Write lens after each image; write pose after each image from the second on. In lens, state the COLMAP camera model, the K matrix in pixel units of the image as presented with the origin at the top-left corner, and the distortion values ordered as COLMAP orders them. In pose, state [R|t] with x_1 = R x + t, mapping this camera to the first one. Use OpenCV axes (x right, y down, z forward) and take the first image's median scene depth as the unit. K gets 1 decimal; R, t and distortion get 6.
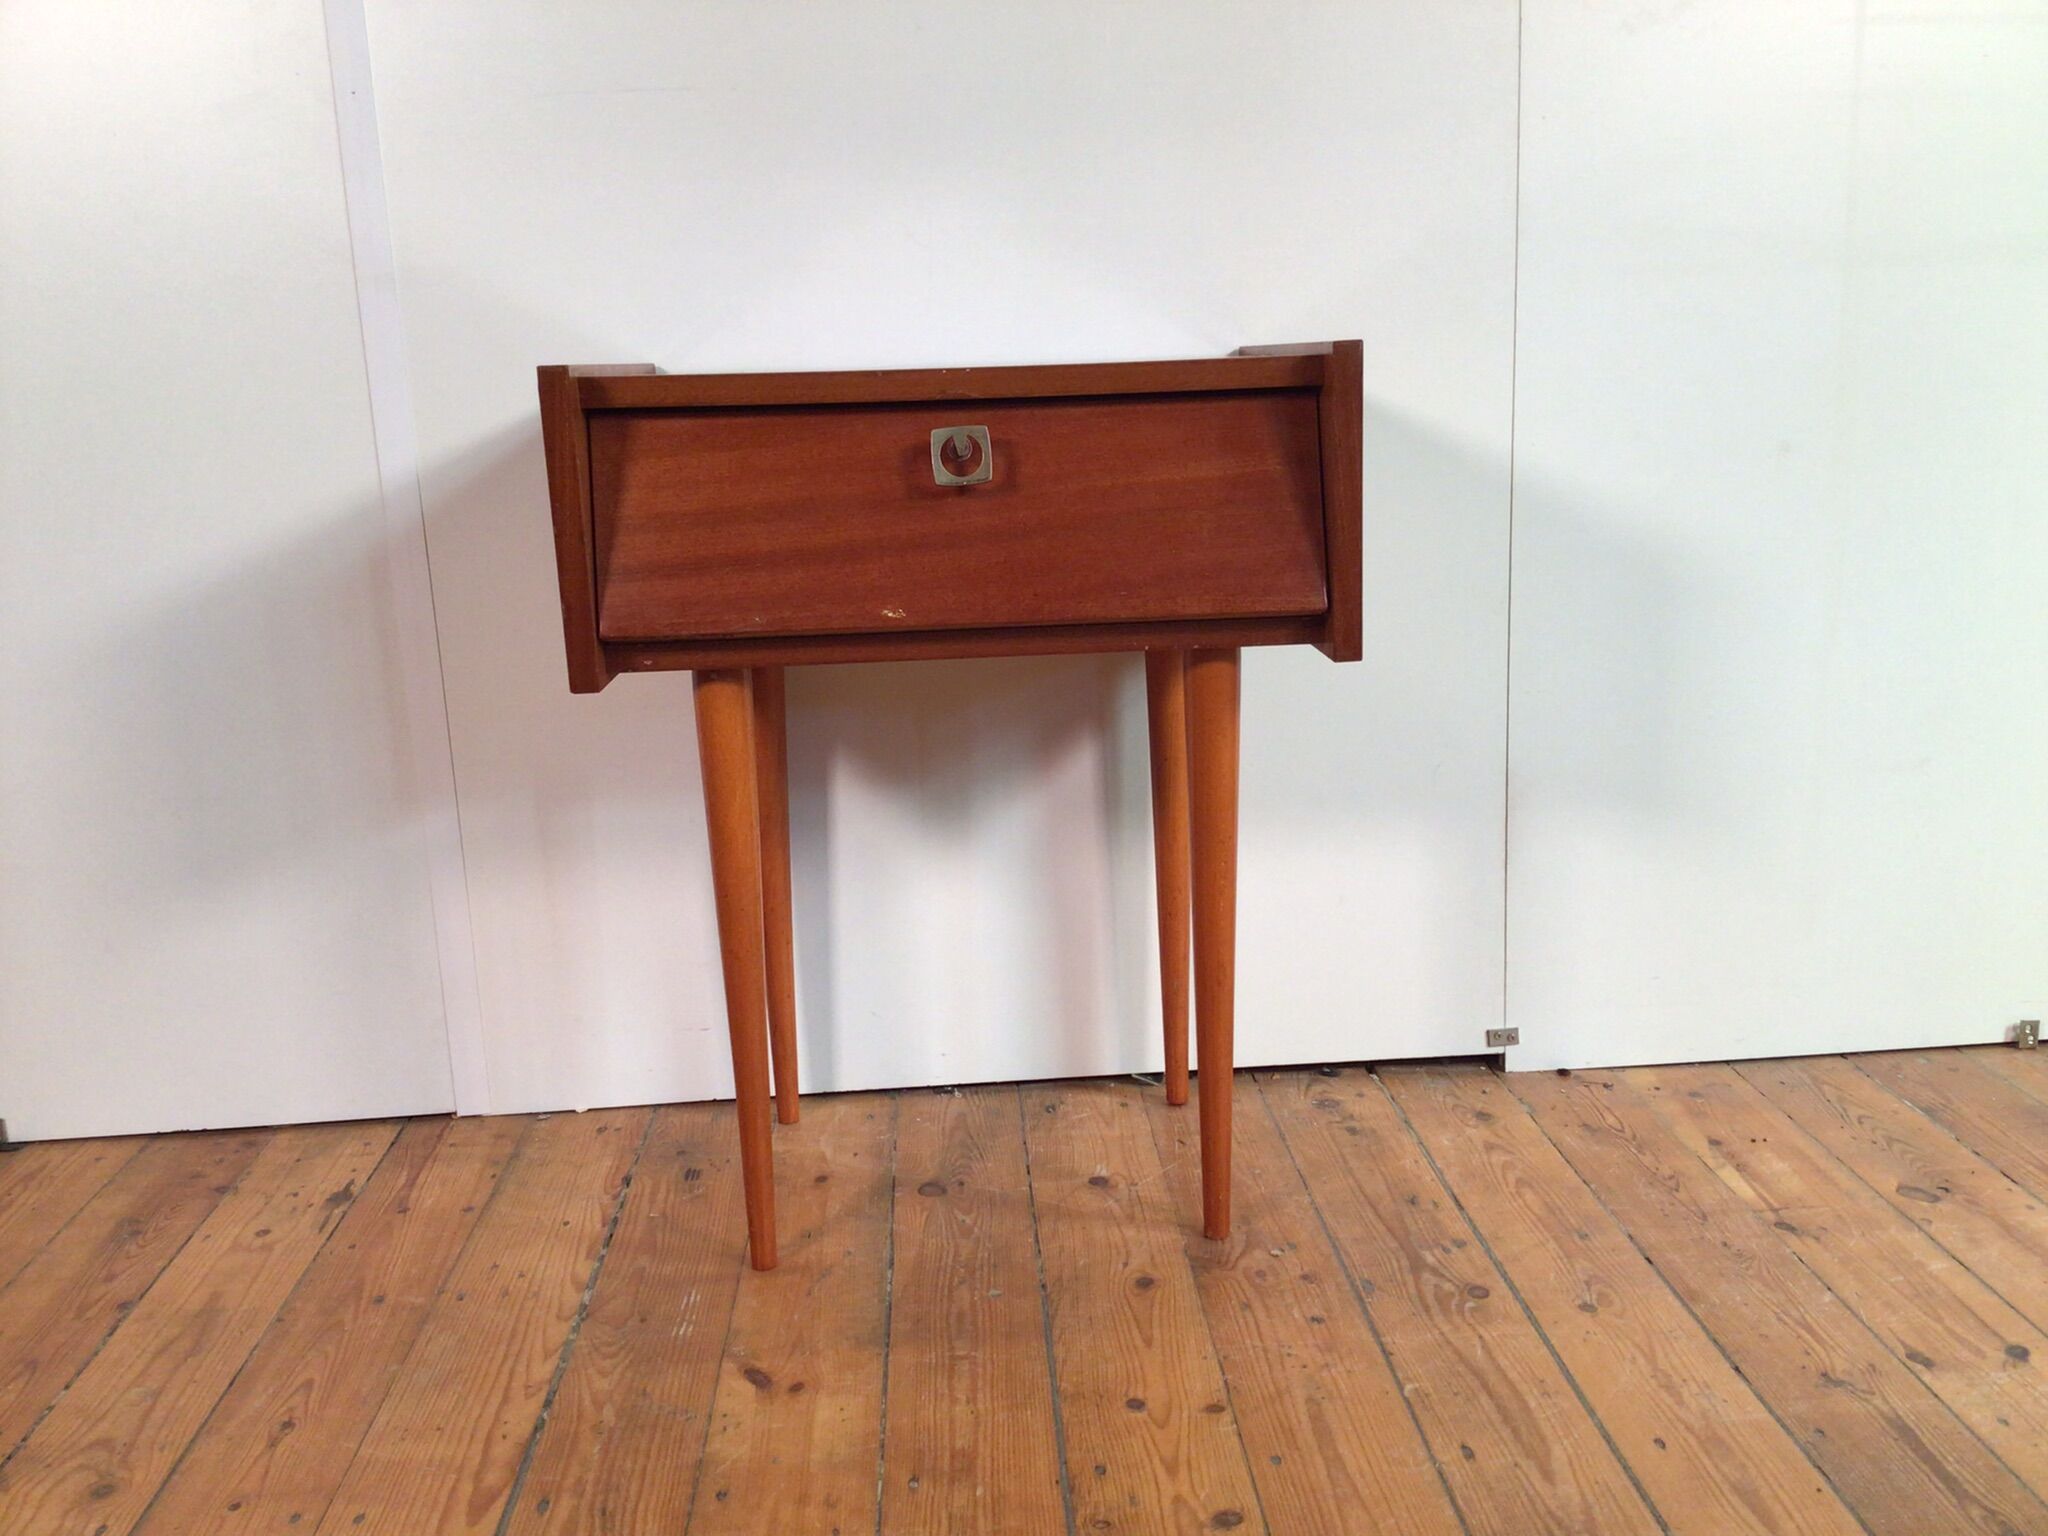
lens RADIAL K [[1832.6, 0, 1054.1], [0, 1832.6, 769.7], [0, 0, 1]] dist [0.152436, -0.325626]
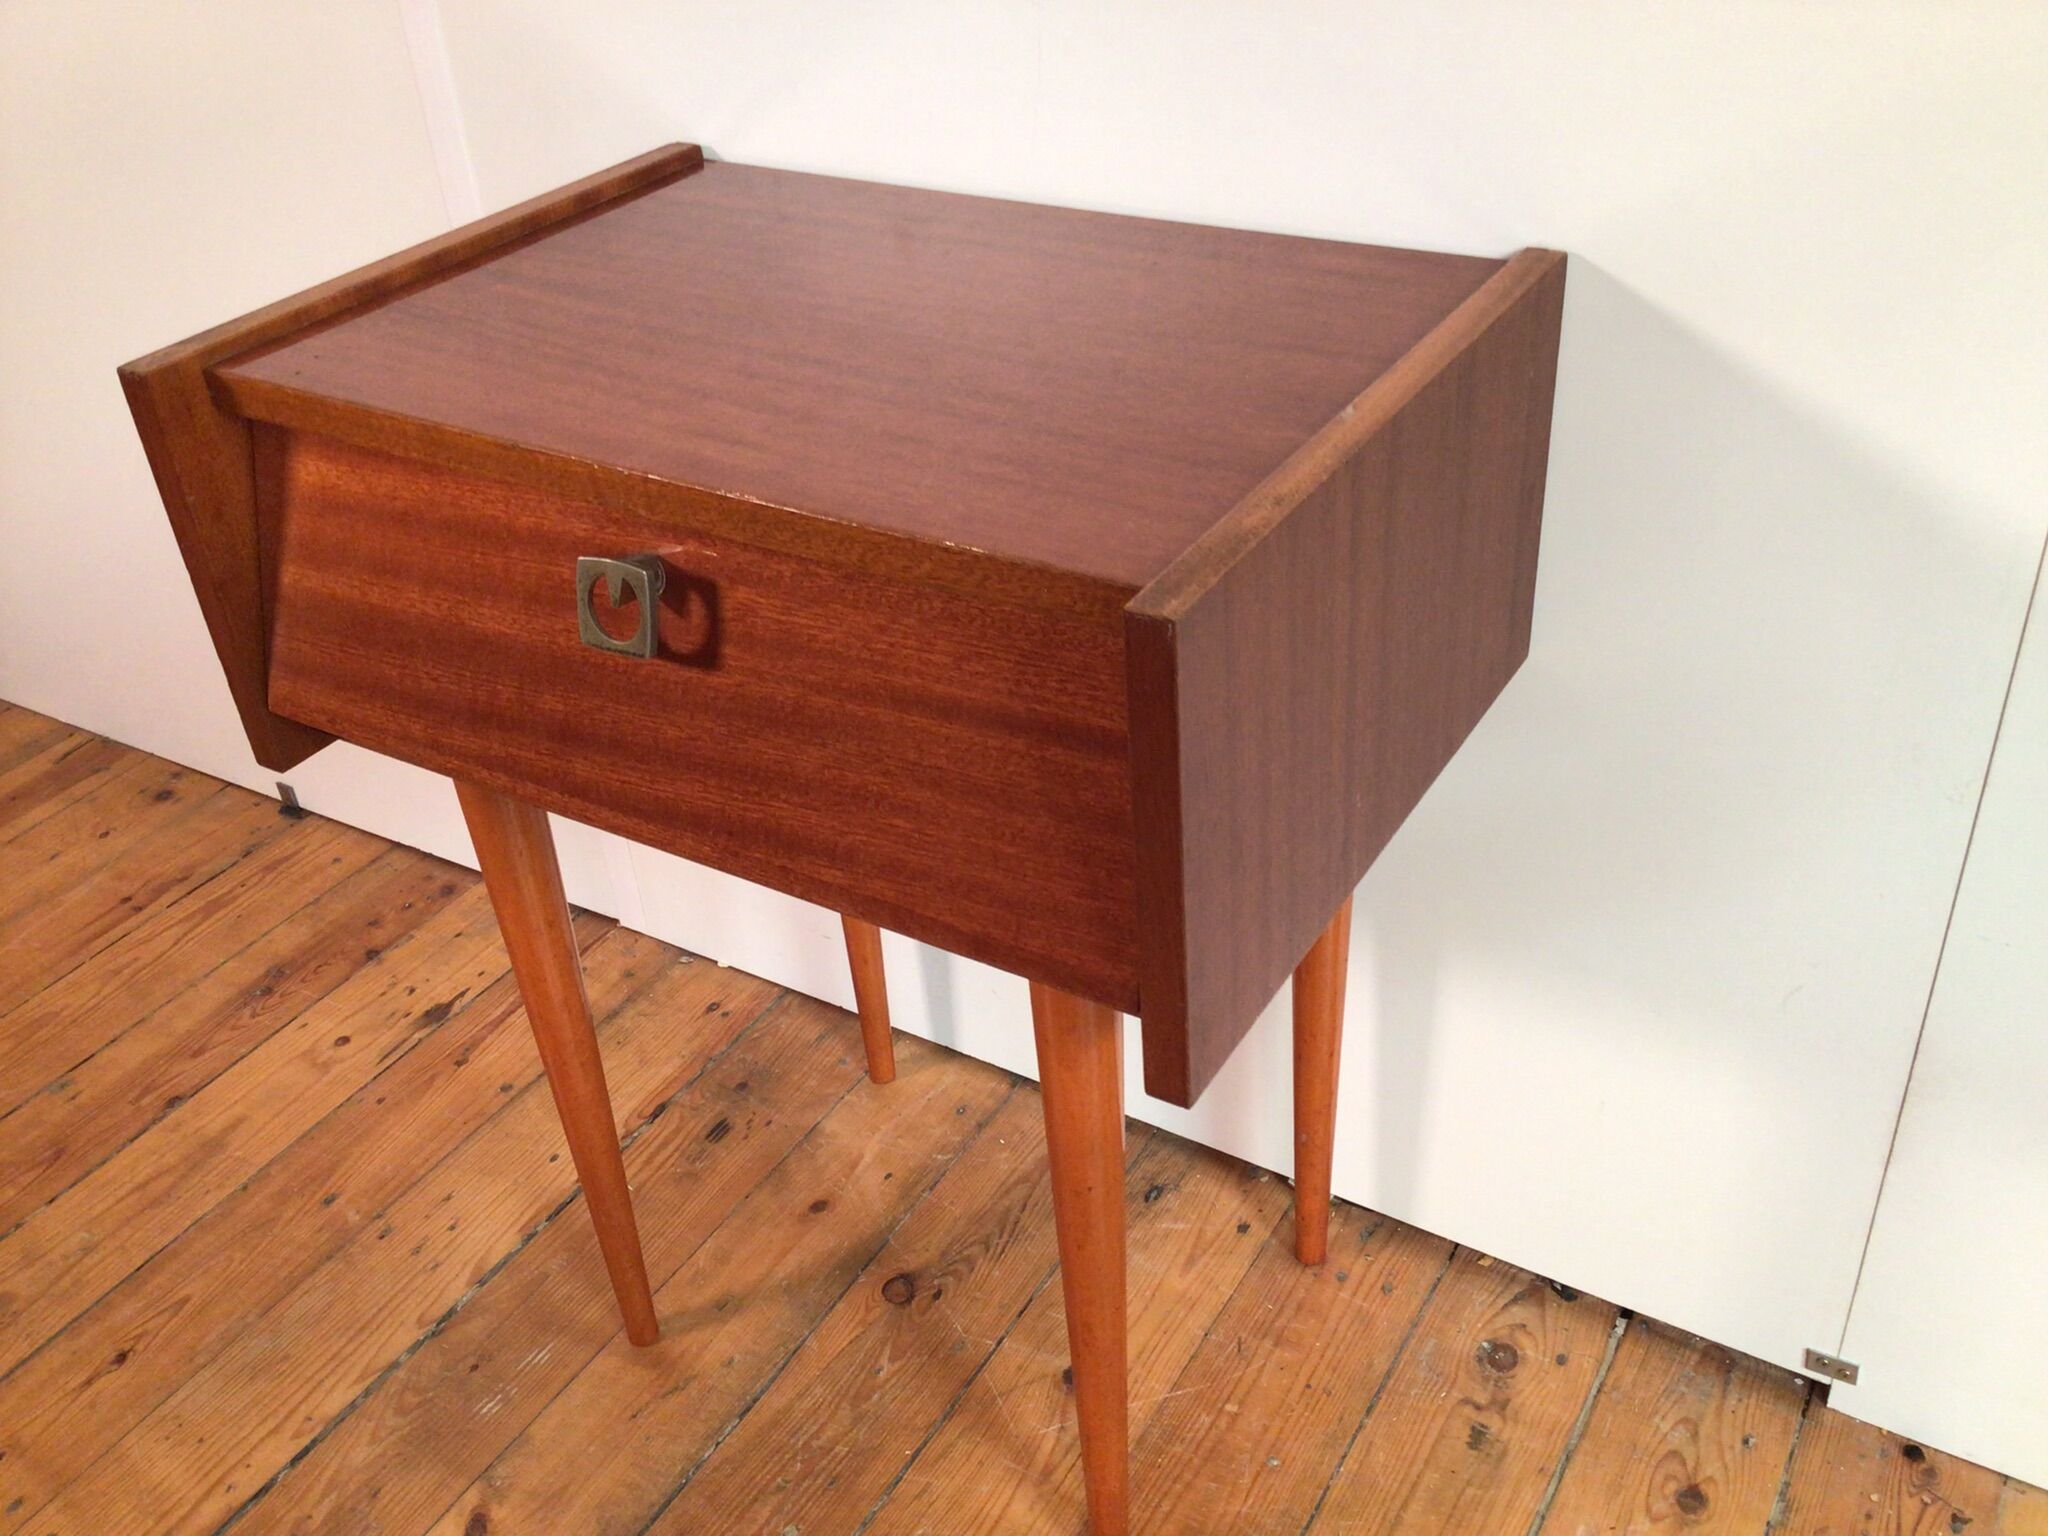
lens RADIAL K [[1844.9, 0, 1054.8], [0, 1844.9, 770.9], [0, 0, 1]] dist [0.128968, -0.268705]
pose [[0.821044, 0.304901, -0.482621, 0.342379], [-0.095809, 0.907026, 0.410030, -0.347049], [0.562768, -0.290413, 0.773920, 0.527122]]
